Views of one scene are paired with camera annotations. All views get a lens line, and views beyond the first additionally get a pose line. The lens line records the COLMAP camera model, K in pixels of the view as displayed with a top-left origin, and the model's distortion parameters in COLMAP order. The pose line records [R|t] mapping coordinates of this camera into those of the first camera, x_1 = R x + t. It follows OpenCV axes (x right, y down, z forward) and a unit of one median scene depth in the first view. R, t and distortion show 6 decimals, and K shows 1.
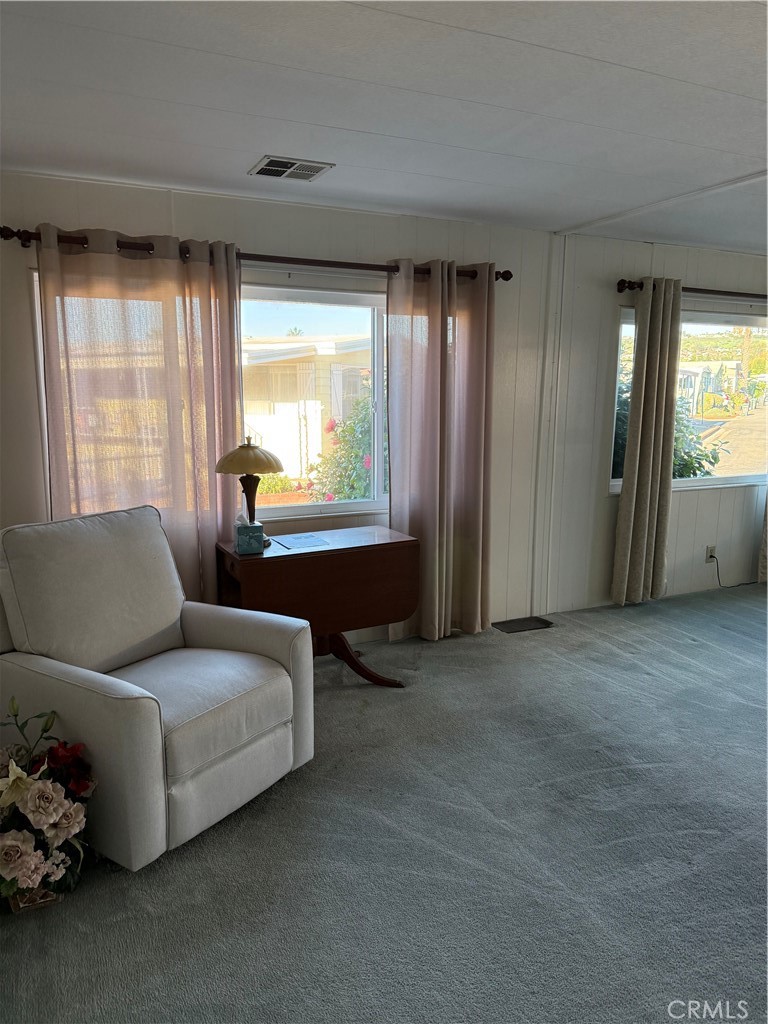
lens RADIAL K [[724.0, 0, 379.4], [0, 724.0, 506.5], [0, 0, 1]] dist [0.069216, -0.081502]
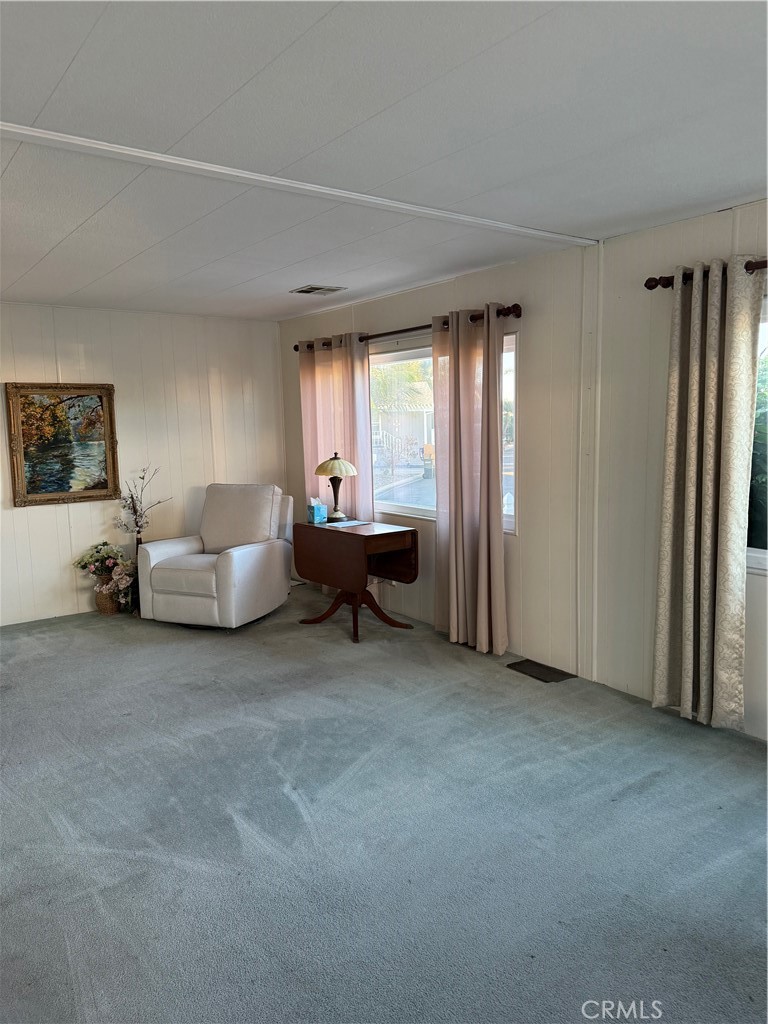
lens RADIAL K [[705.9, 0, 384.0], [0, 705.9, 512.0], [0, 0, 1]] dist [0.145689, -0.254342]
pose [[0.194392, 0.118876, -0.973694, 1.224649], [-0.141057, 0.985701, 0.092180, -0.112818], [0.970729, 0.119428, 0.208381, 0.705374]]
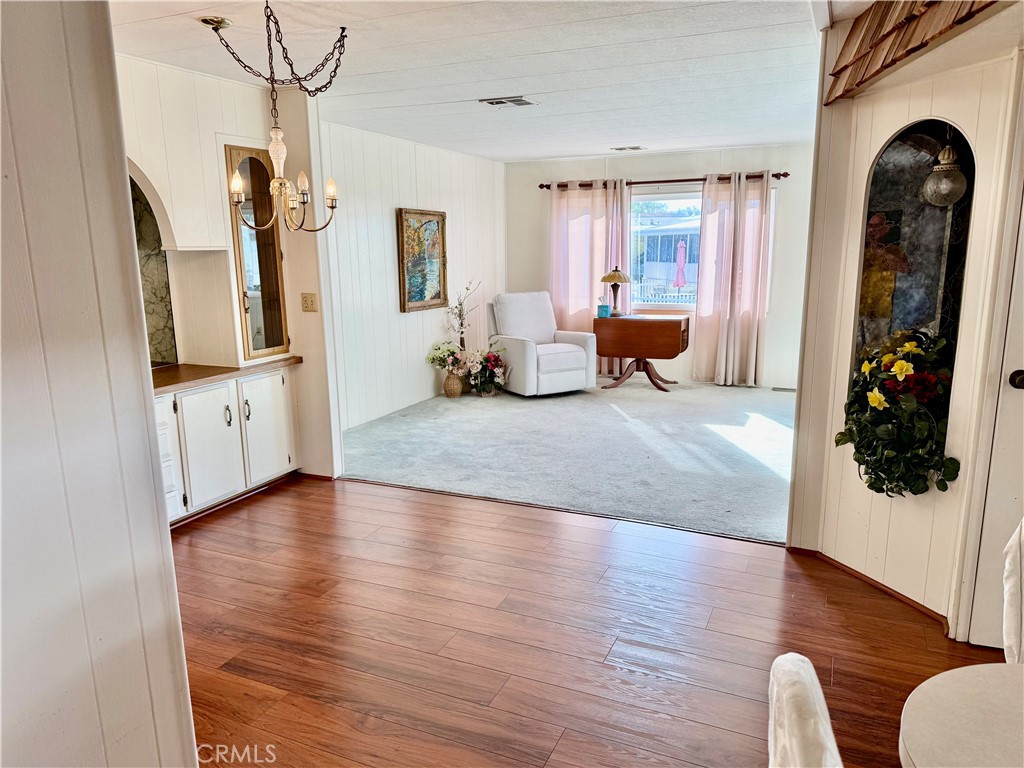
lens RADIAL K [[724.0, 0, 512.0], [0, 724.0, 384.0], [0, 0, 1]] dist [0.069216, -0.081502]
pose [[0.640182, 0.130372, -0.757080, 1.193459], [-0.111790, 0.990814, 0.076093, 0.113409], [0.760046, 0.035921, 0.648875, -0.599036]]
